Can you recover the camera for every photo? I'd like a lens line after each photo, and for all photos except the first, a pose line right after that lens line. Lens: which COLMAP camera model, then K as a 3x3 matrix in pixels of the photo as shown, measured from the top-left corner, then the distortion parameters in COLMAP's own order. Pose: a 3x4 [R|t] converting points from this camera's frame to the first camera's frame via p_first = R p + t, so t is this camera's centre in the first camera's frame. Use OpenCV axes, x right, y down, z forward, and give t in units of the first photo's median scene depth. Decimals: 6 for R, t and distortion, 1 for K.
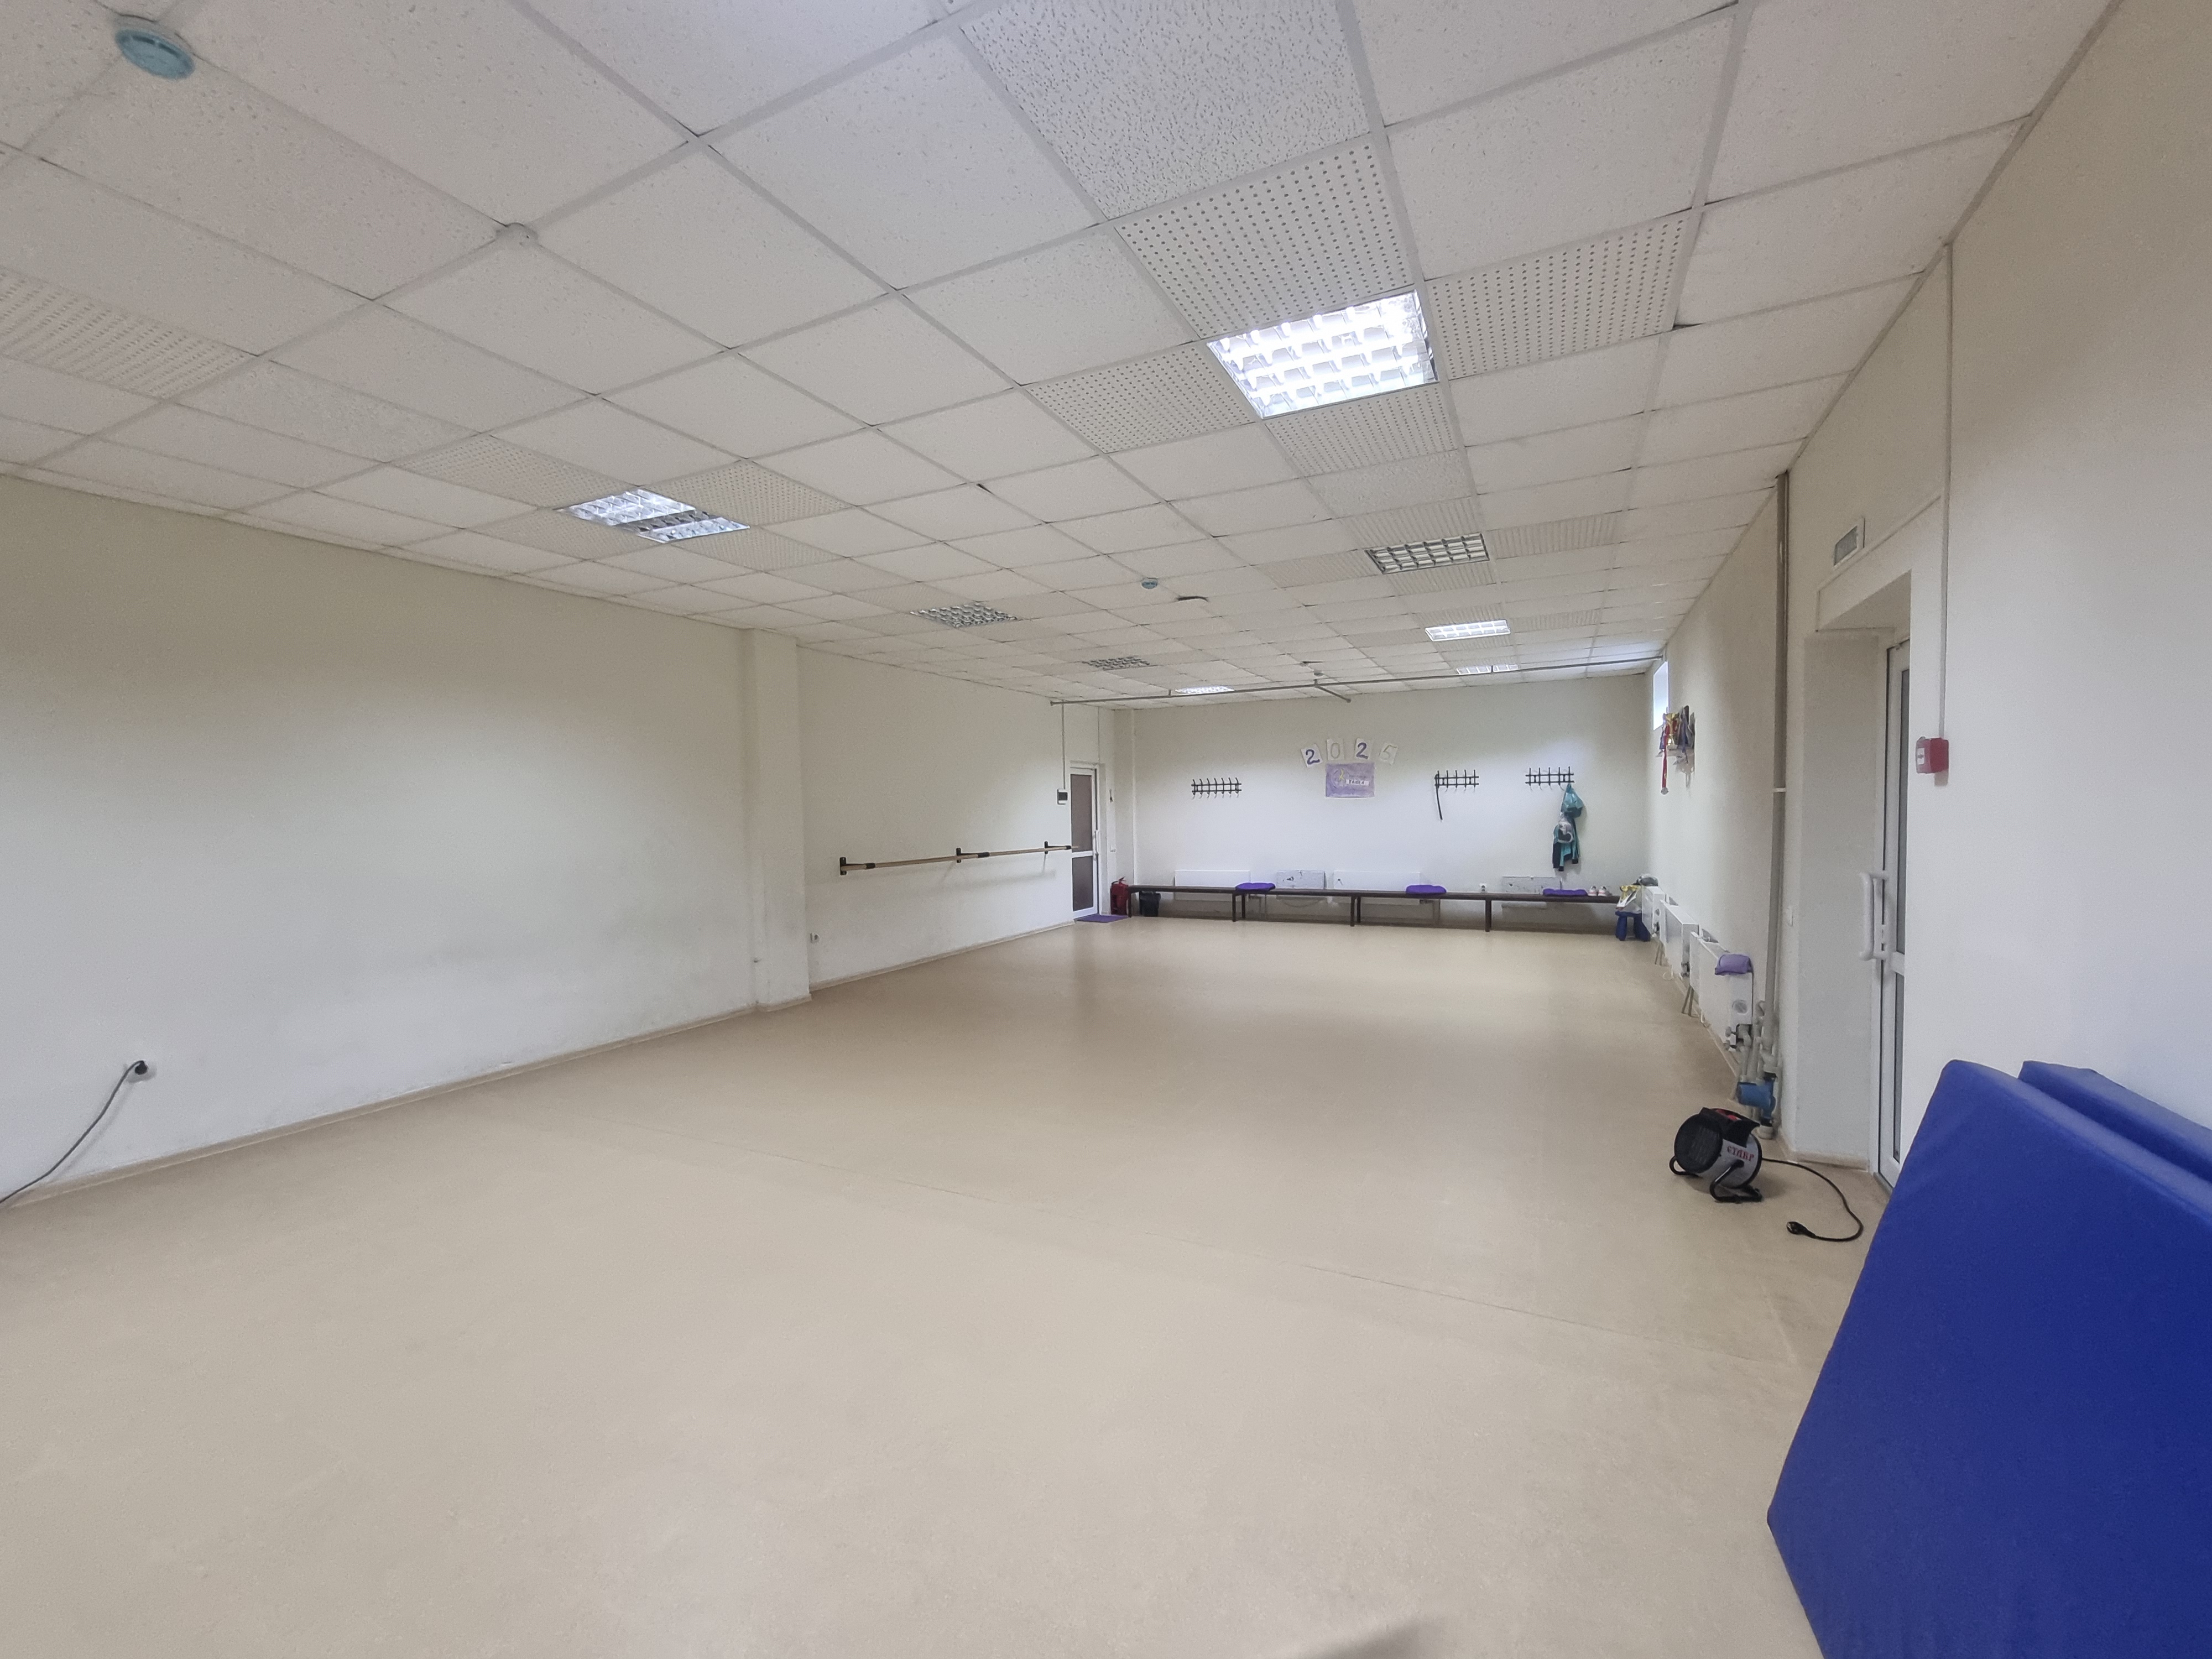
lens RADIAL K [[914.8, 0, 1107.8], [0, 914.8, 846.0], [0, 0, 1]] dist [-0.005012, 0.000908]
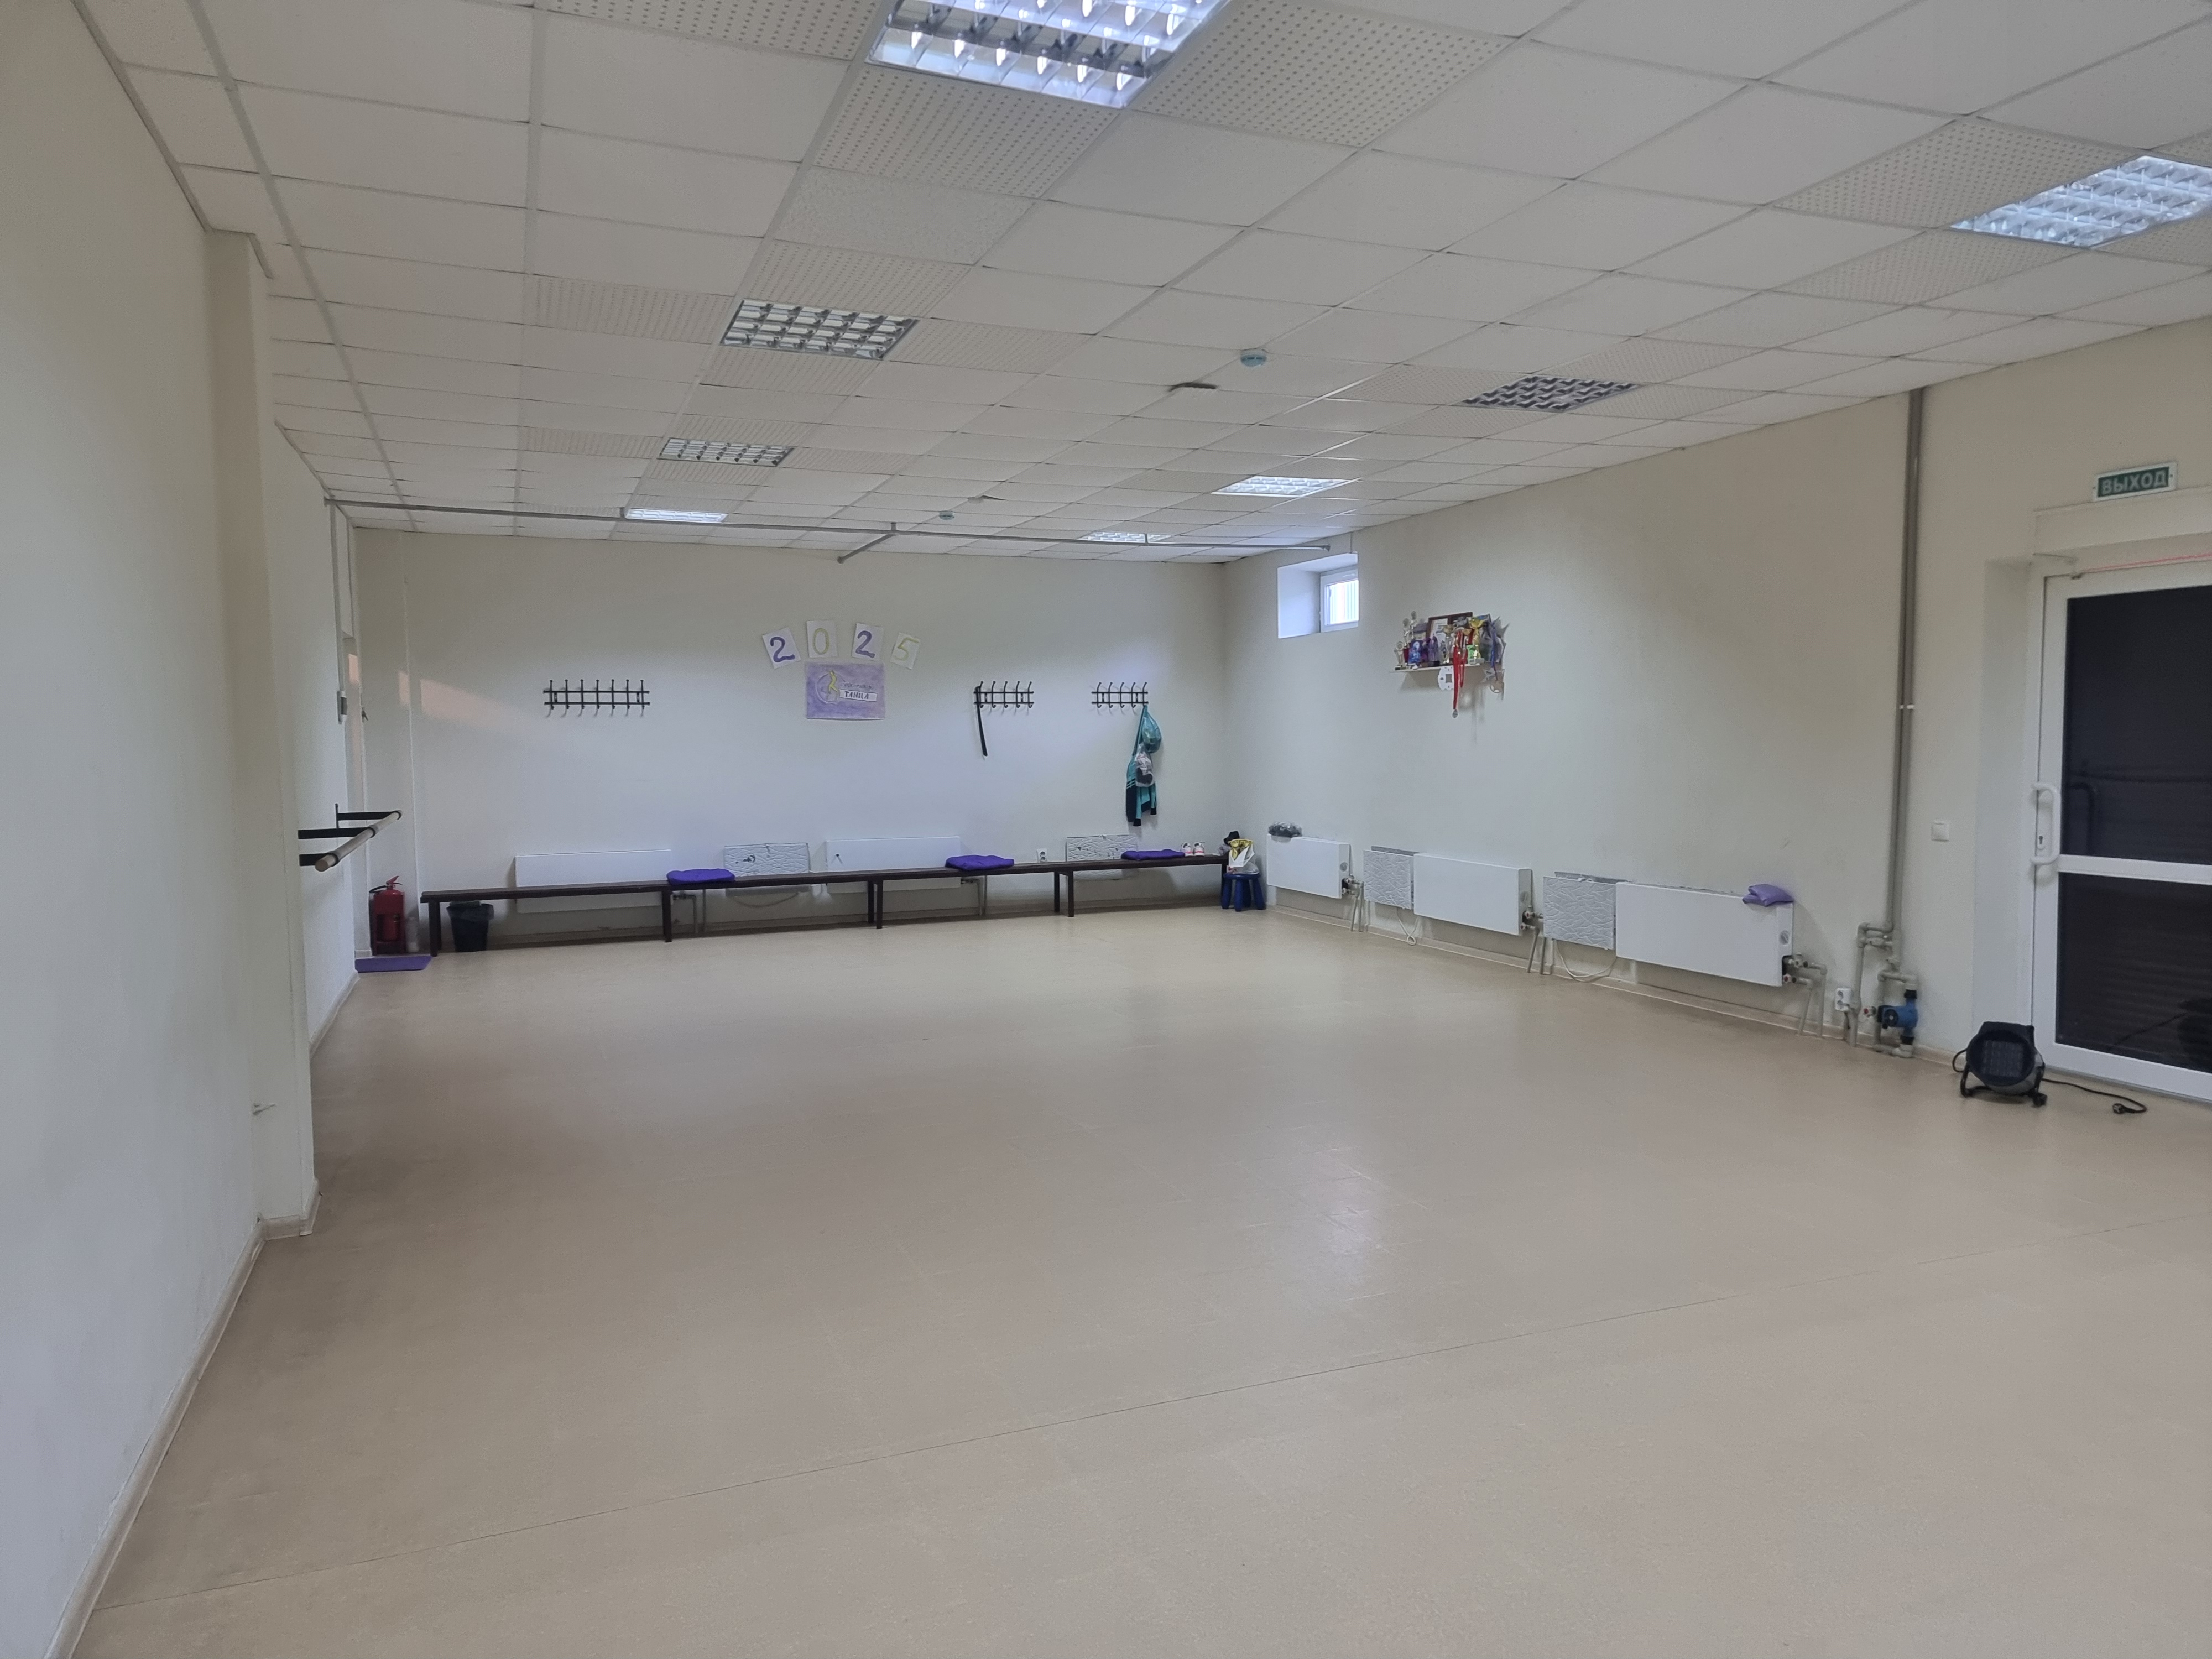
lens RADIAL K [[1564.4, 0, 1083.3], [0, 1564.4, 888.8], [0, 0, 1]] dist [0.069960, -0.004771]
pose [[0.662770, -0.065733, 0.745932, -0.434741], [0.030746, 0.997688, 0.060600, 0.000686], [-0.748191, -0.017229, 0.663259, 0.190181]]
